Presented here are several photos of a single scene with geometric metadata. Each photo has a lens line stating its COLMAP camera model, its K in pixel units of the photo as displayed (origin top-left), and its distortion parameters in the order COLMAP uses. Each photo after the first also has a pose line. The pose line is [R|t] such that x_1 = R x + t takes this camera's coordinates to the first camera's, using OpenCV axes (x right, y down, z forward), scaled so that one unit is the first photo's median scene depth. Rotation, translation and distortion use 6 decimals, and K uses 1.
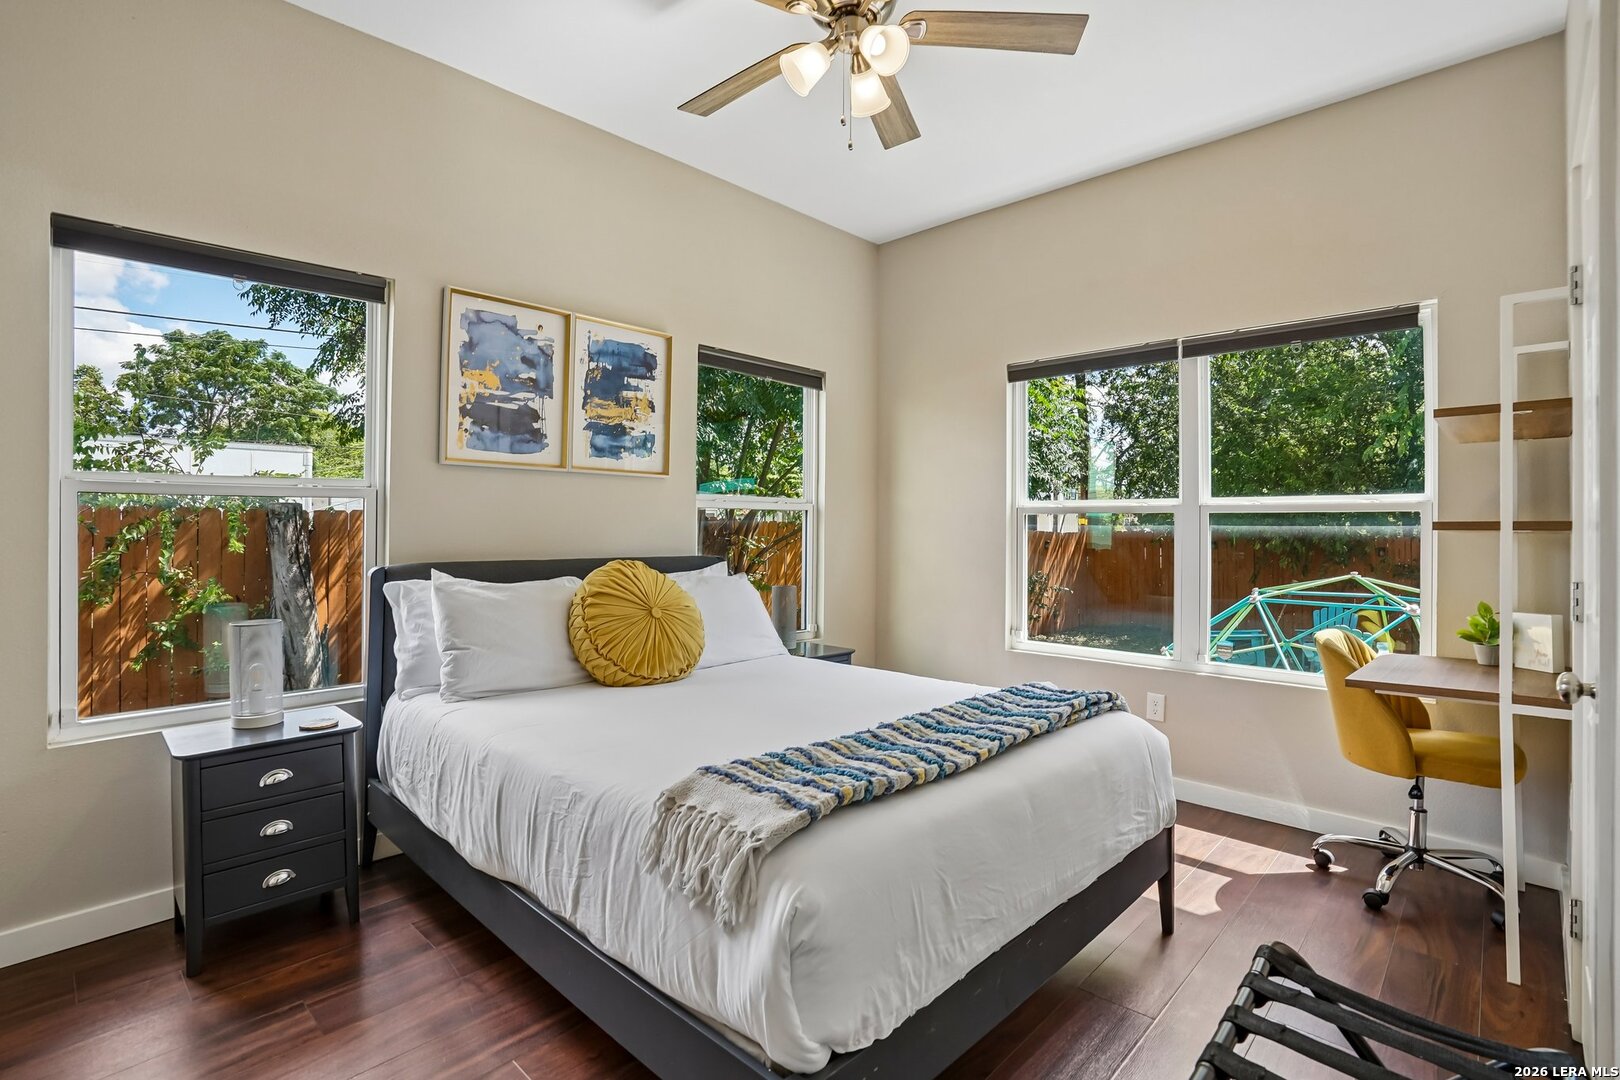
lens RADIAL K [[782.3, 0, 816.8], [0, 782.3, 529.5], [0, 0, 1]] dist [-0.027593, 0.002942]
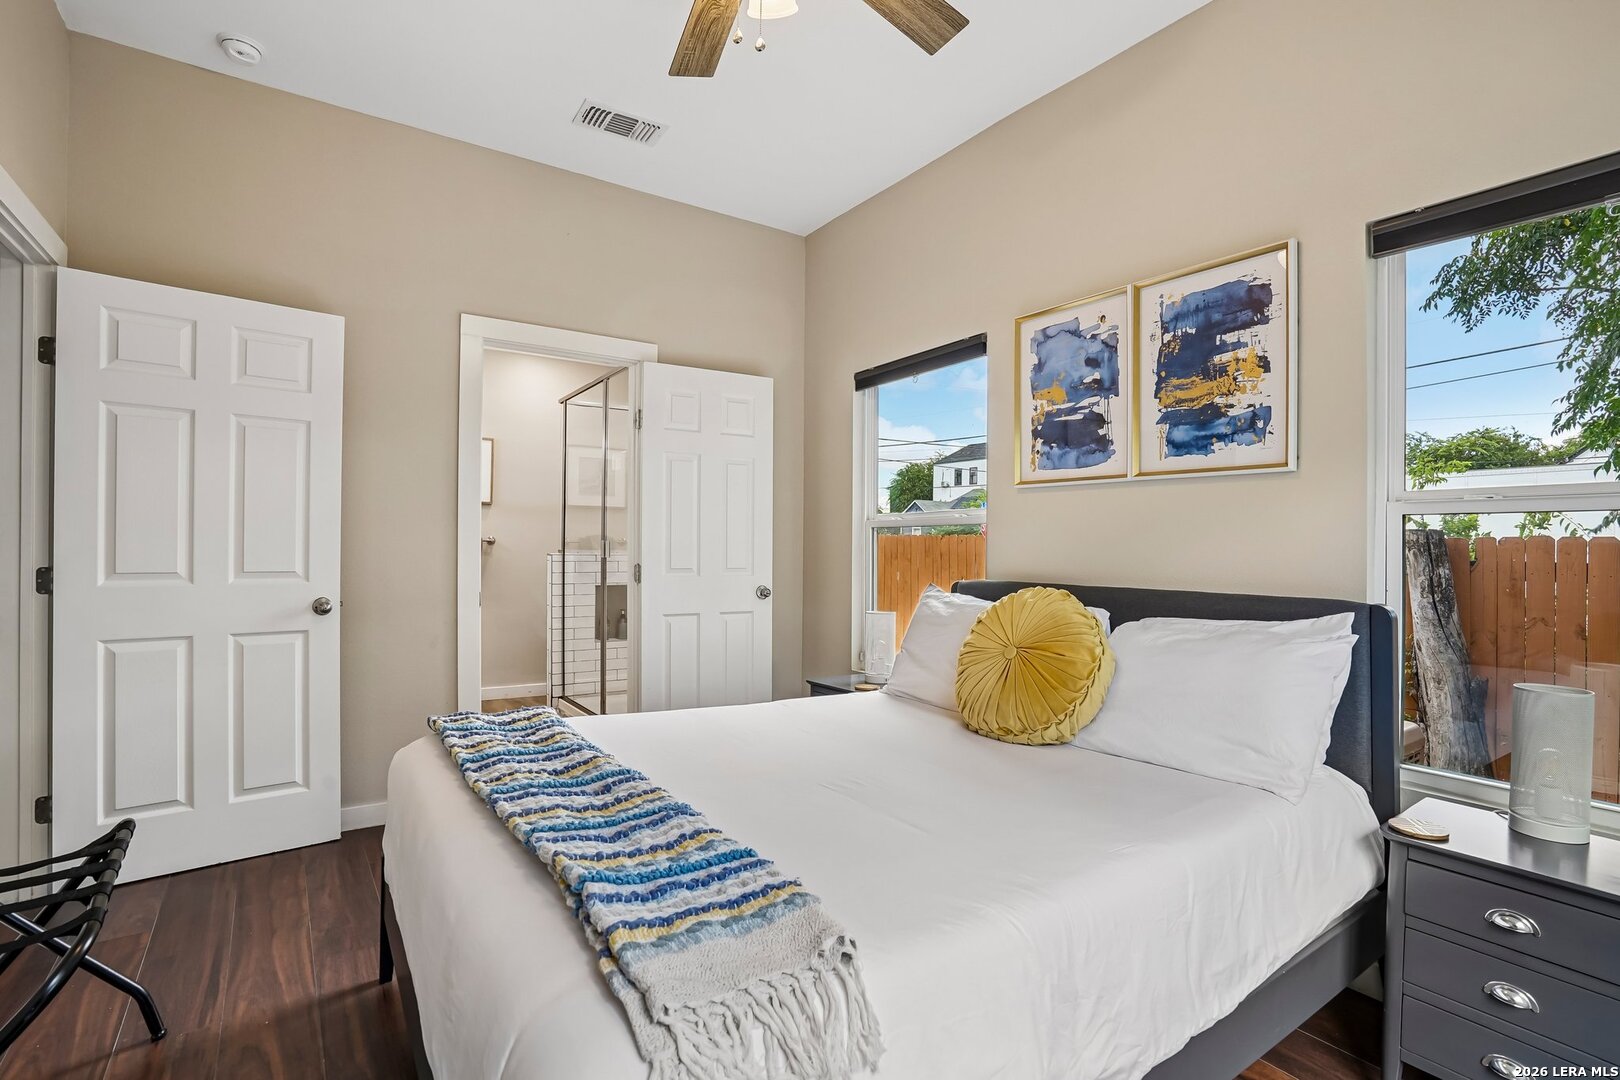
lens RADIAL K [[782.3, 0, 803.9], [0, 782.3, 542.9], [0, 0, 1]] dist [-0.027593, 0.002942]
pose [[-0.193631, -0.005770, -0.981058, 0.545889], [-0.005866, 0.999972, -0.004723, -0.003422], [0.981057, 0.004840, -0.193659, 0.825570]]
